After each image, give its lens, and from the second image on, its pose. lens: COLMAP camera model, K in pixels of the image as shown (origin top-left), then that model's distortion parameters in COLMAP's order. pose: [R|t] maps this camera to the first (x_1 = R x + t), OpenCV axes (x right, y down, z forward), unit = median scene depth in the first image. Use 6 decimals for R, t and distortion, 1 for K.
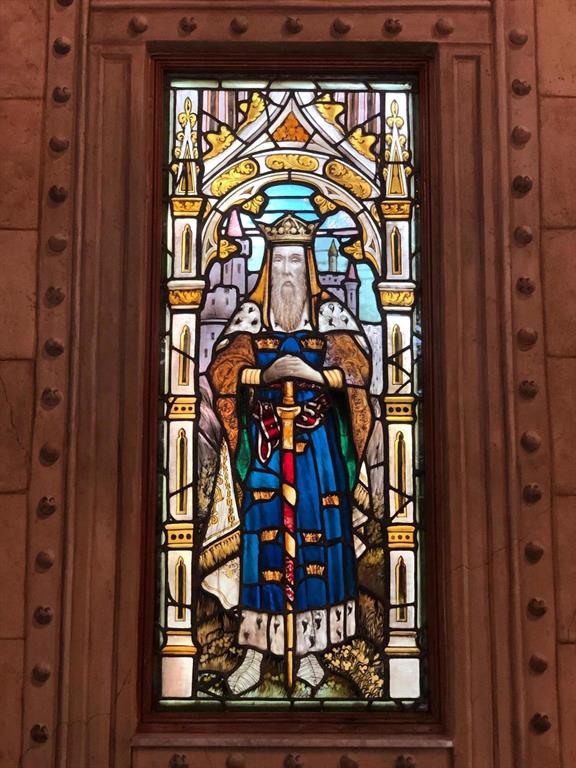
lens RADIAL K [[1153.0, 0, 286.0], [0, 1153.0, 383.7], [0, 0, 1]] dist [0.055187, 0.000000]
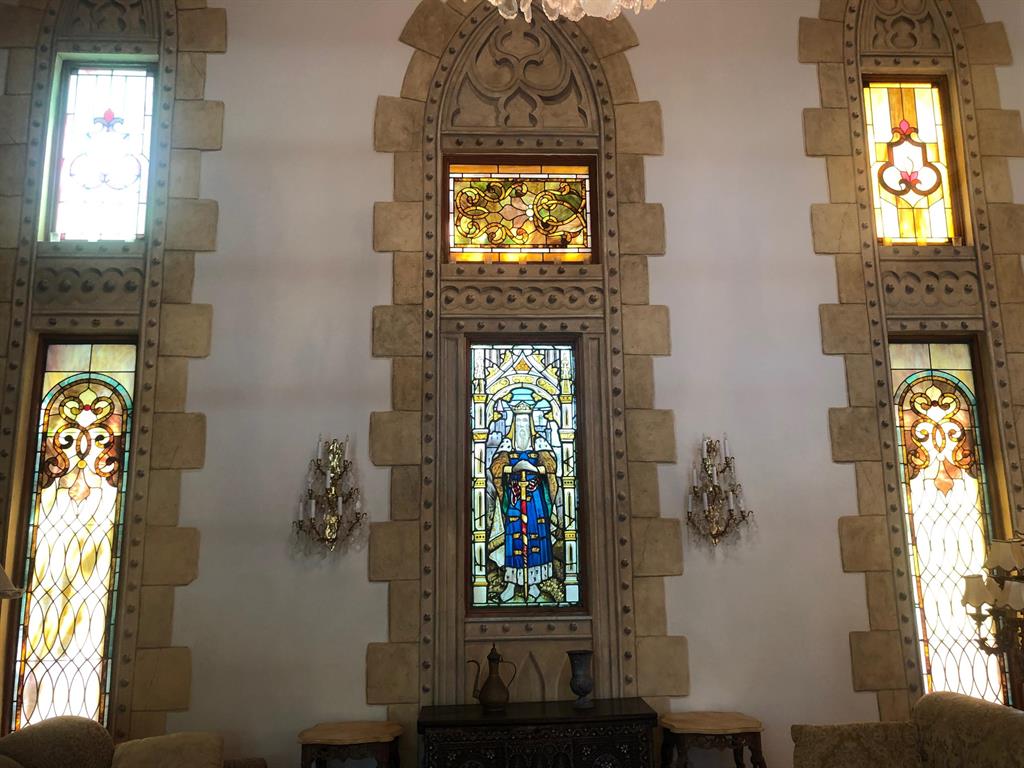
lens RADIAL K [[840.3, 0, 517.6], [0, 840.3, 383.0], [0, 0, 1]] dist [0.091237, -0.001065]
pose [[0.998144, -0.004387, 0.060738, -0.117848], [0.007060, 0.999012, -0.043865, -0.111974], [-0.060485, 0.044213, 0.997189, -0.785102]]
